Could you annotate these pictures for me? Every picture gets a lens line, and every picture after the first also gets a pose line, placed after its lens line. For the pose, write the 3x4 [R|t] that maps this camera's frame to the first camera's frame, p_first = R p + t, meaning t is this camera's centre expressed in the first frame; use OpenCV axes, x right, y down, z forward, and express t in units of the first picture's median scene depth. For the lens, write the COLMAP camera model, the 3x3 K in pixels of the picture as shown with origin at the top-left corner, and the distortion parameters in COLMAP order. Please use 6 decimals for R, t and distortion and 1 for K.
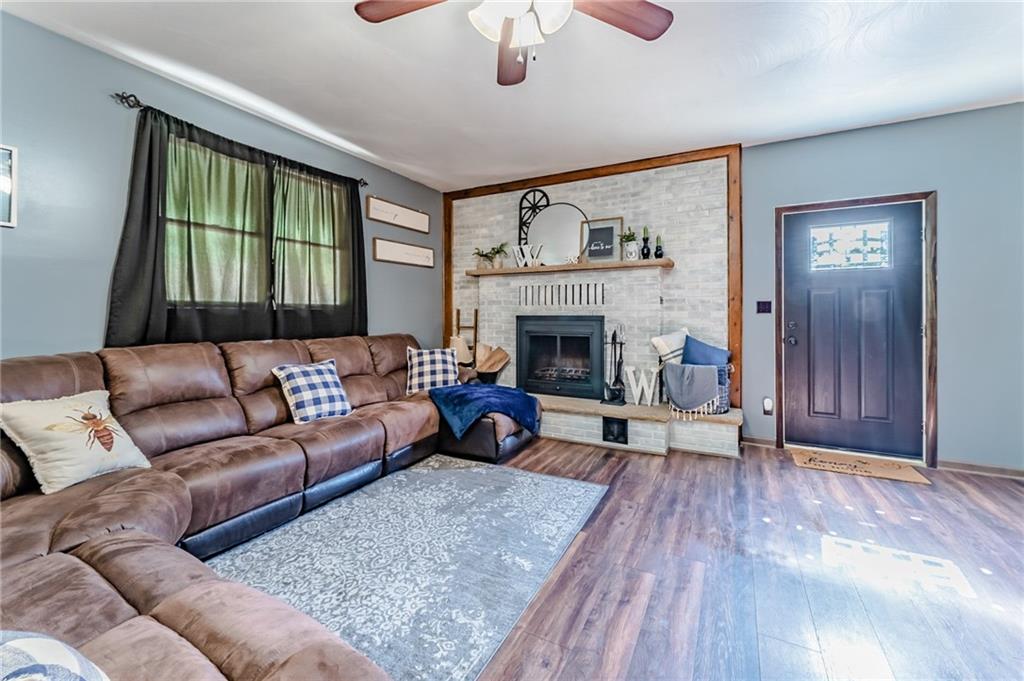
lens RADIAL K [[426.5, 0, 515.0], [0, 426.5, 319.6], [0, 0, 1]] dist [0.001024, -0.000098]
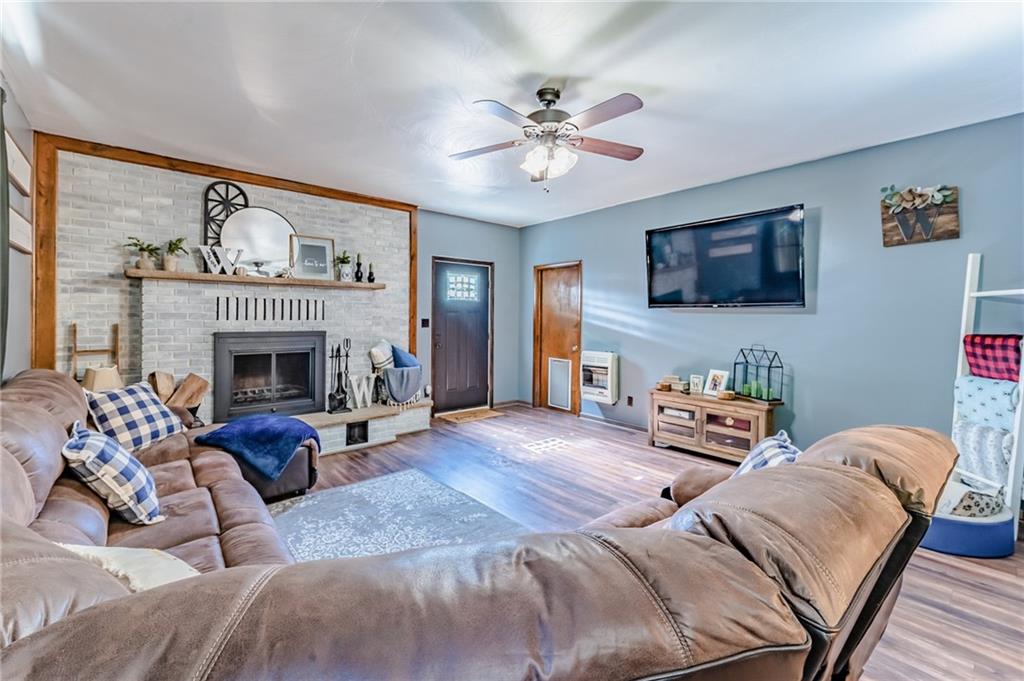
lens RADIAL K [[426.5, 0, 515.0], [0, 426.5, 319.6], [0, 0, 1]] dist [0.001024, -0.000098]
pose [[0.355075, 0.000339, 0.934838, -0.624046], [0.001209, 0.999999, -0.000822, -0.036625], [-0.934837, 0.001422, 0.355074, 0.192363]]
